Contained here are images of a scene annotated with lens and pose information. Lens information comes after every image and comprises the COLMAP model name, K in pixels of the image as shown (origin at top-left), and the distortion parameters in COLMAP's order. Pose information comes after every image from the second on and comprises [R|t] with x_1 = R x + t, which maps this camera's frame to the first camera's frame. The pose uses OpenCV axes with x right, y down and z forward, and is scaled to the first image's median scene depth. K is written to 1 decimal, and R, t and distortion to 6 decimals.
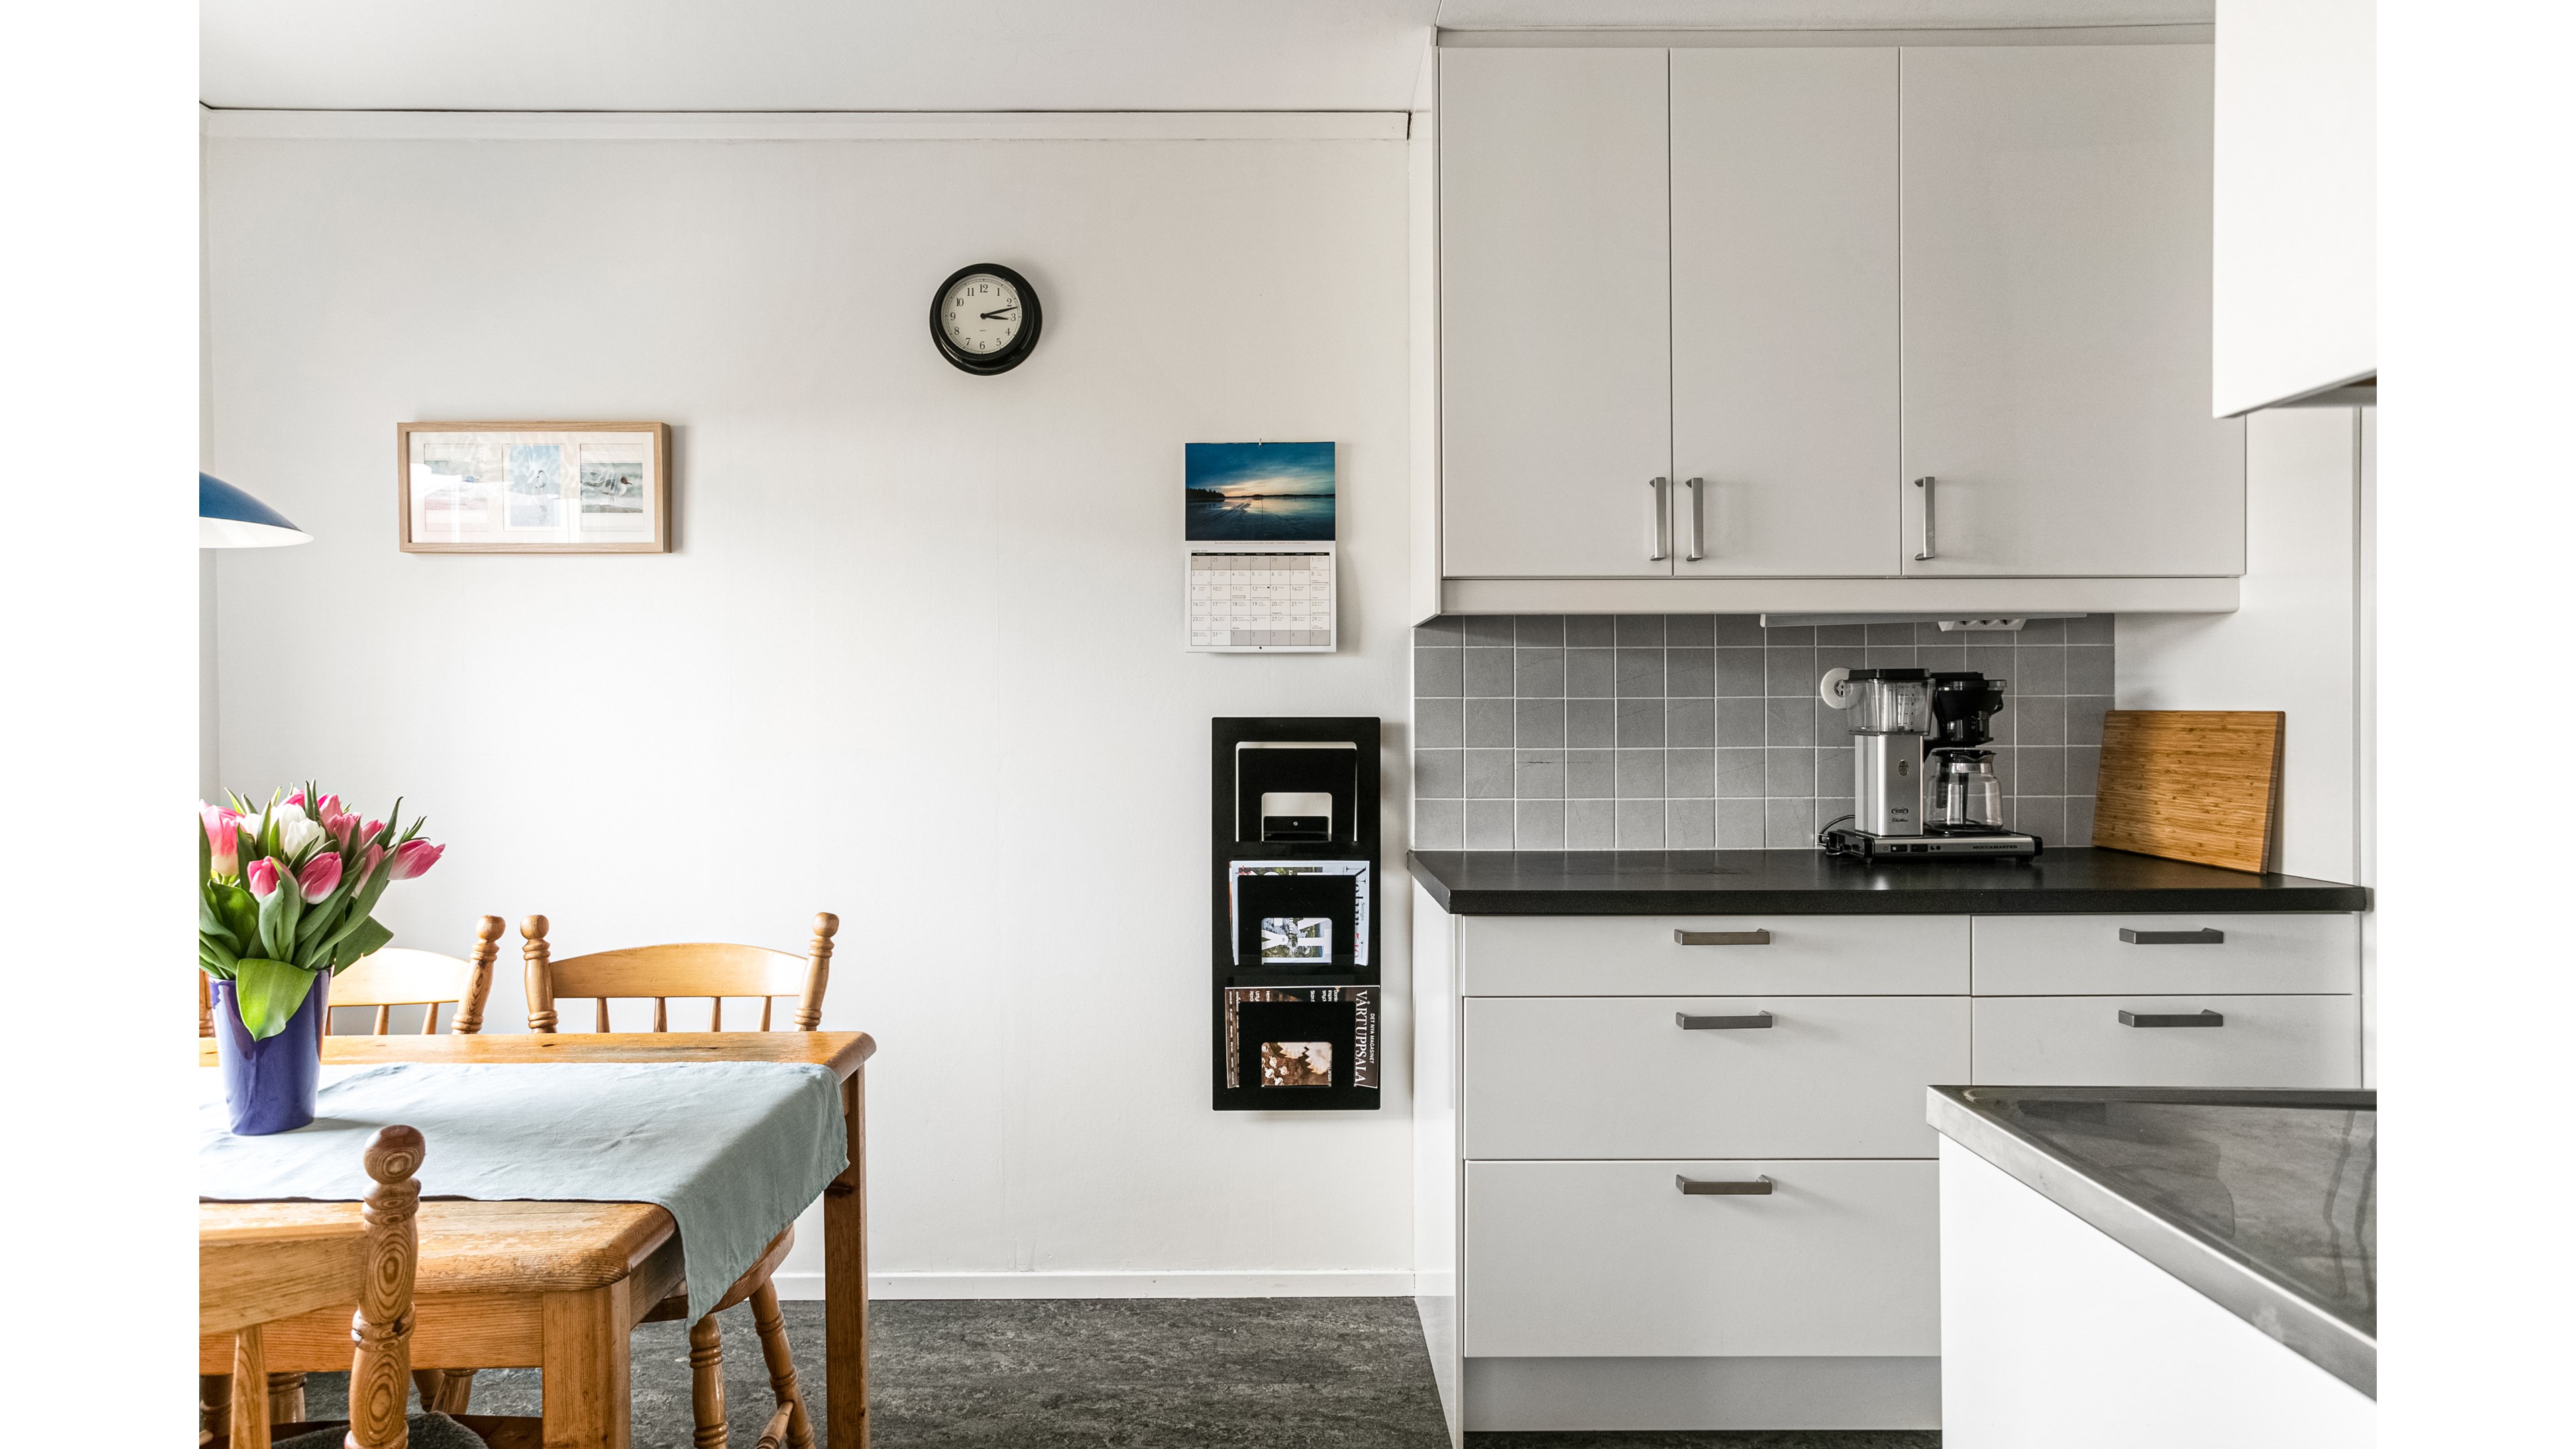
lens RADIAL K [[1830.4, 0, 1288.7], [0, 1830.4, 732.6], [0, 0, 1]] dist [0.001945, 0.003633]
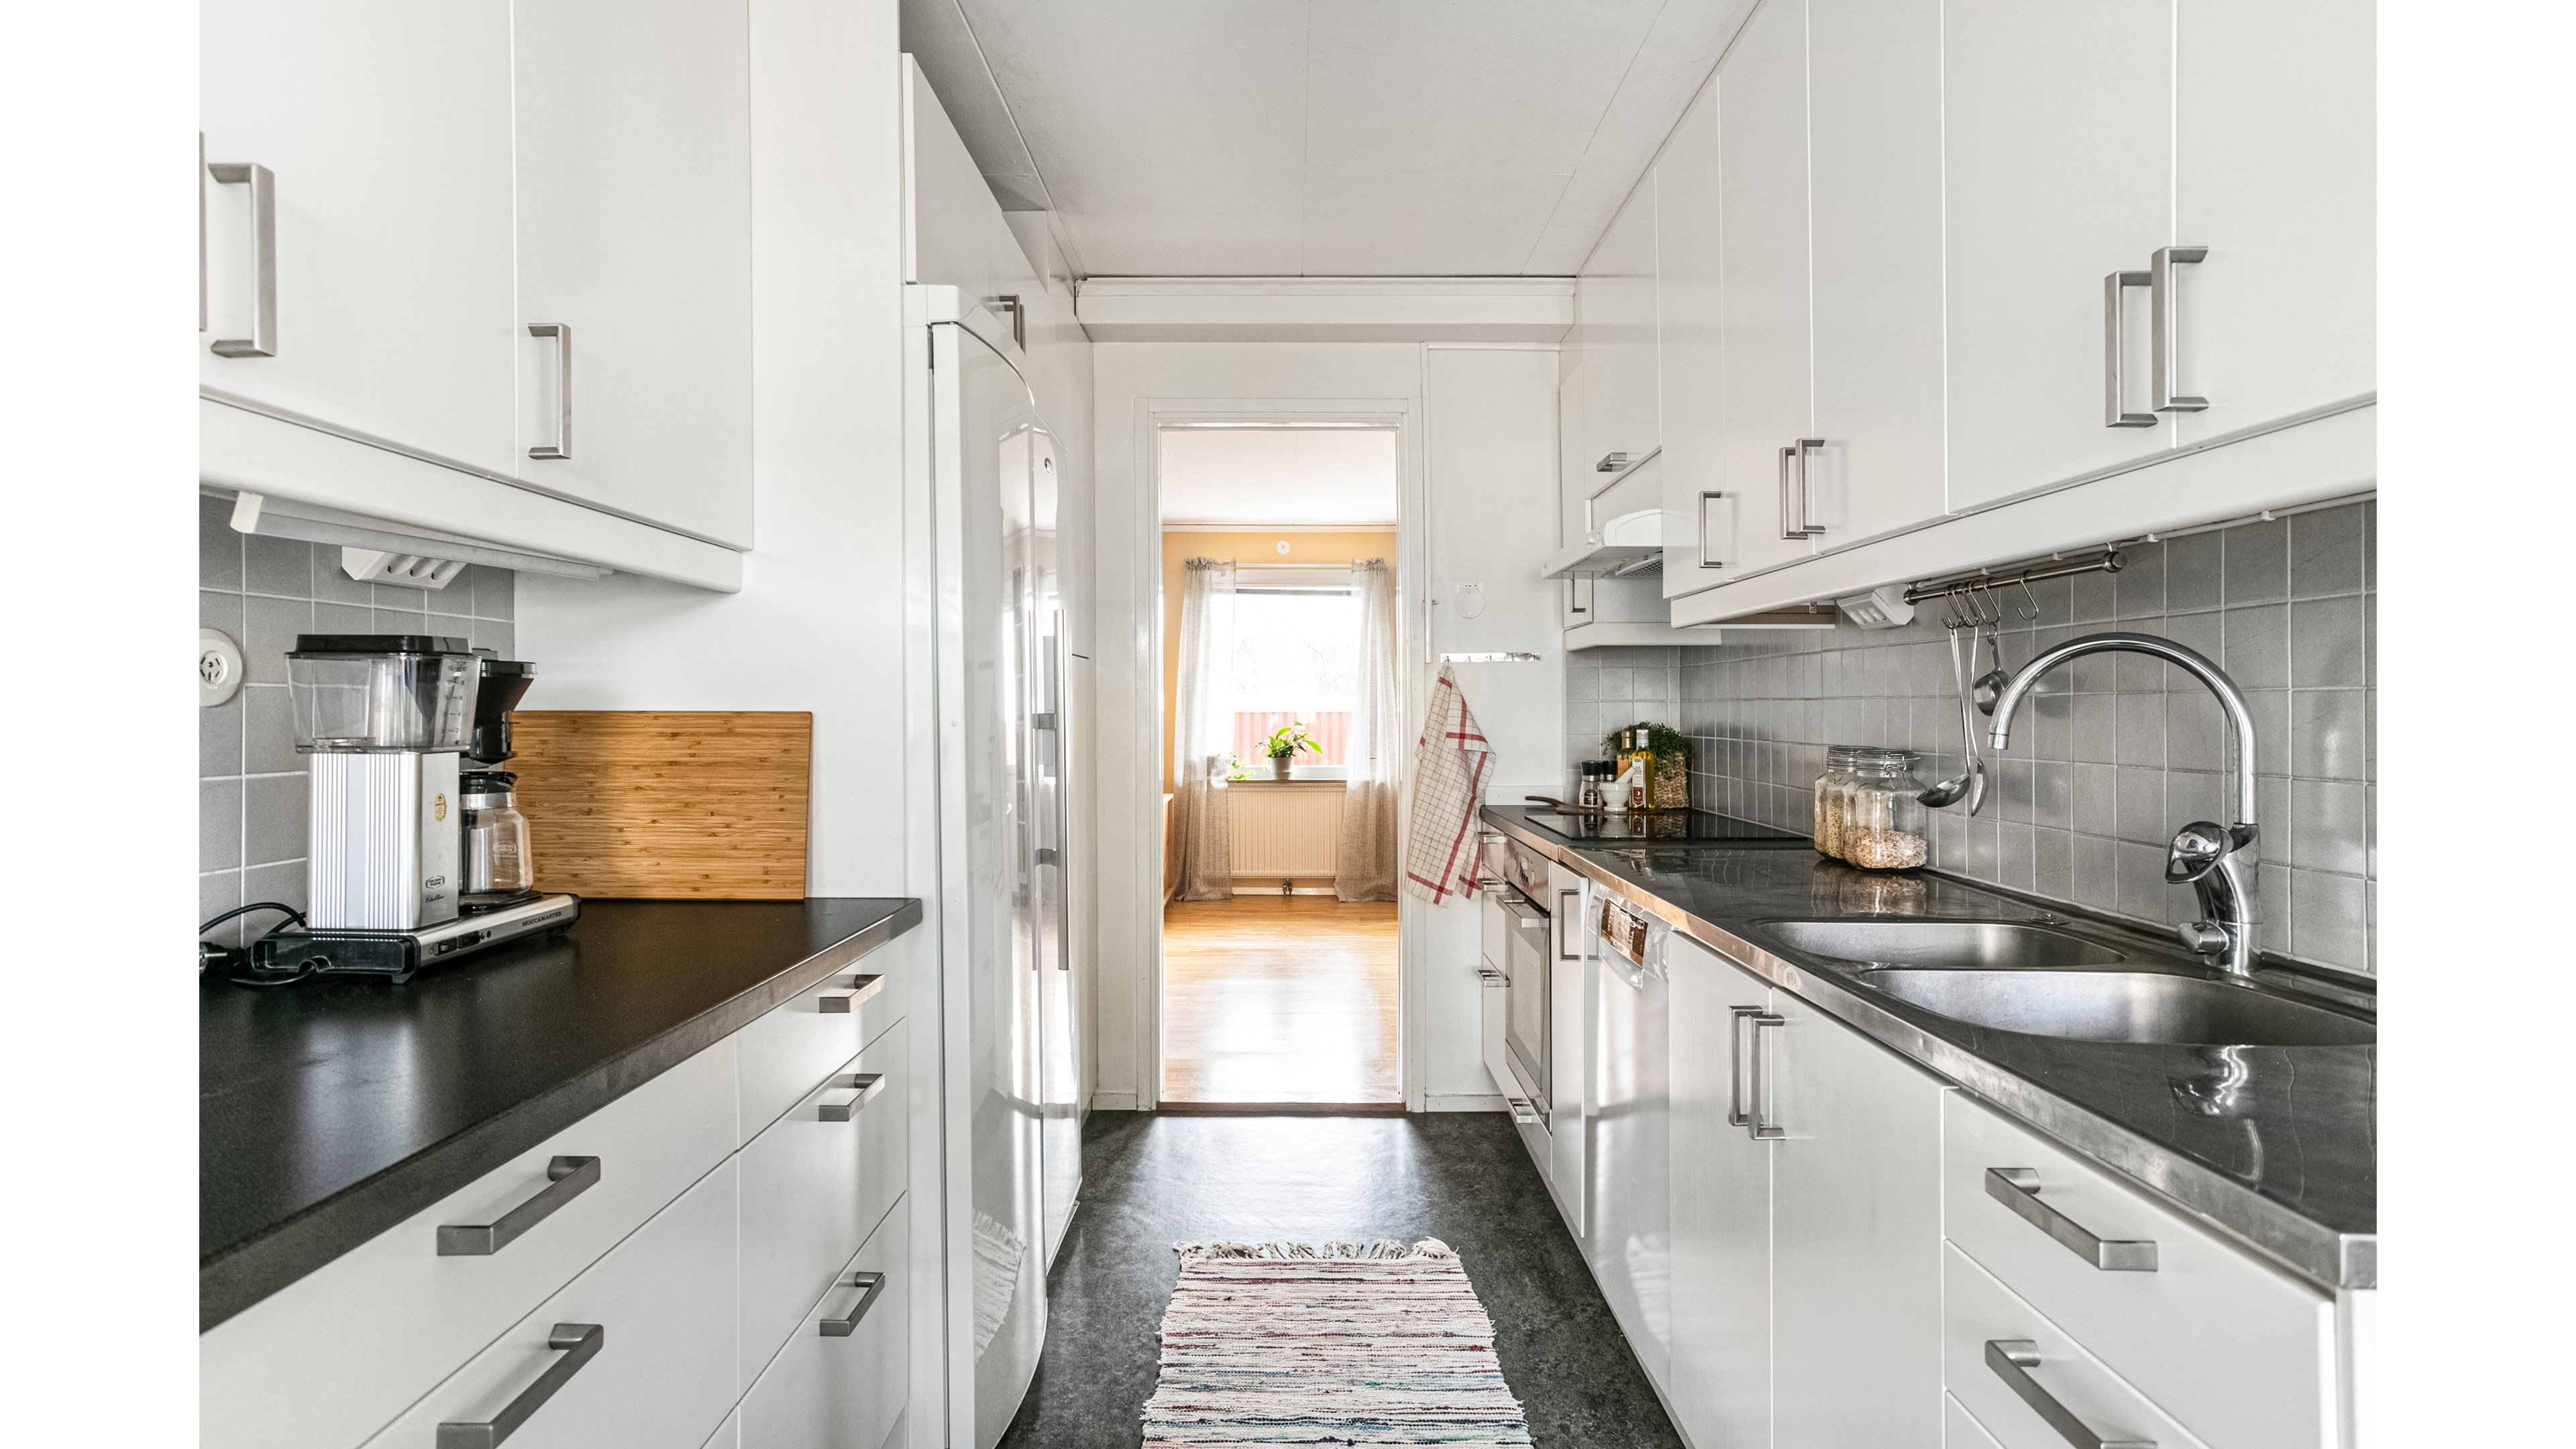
lens RADIAL K [[1282.2, 0, 1292.6], [0, 1282.2, 722.9], [0, 0, 1]] dist [-0.000180, -0.000034]
pose [[-0.010551, -0.005702, 0.999928, -0.068346], [0.011917, 0.999912, 0.005828, -0.006567], [-0.999873, 0.011978, -0.010482, 0.738023]]
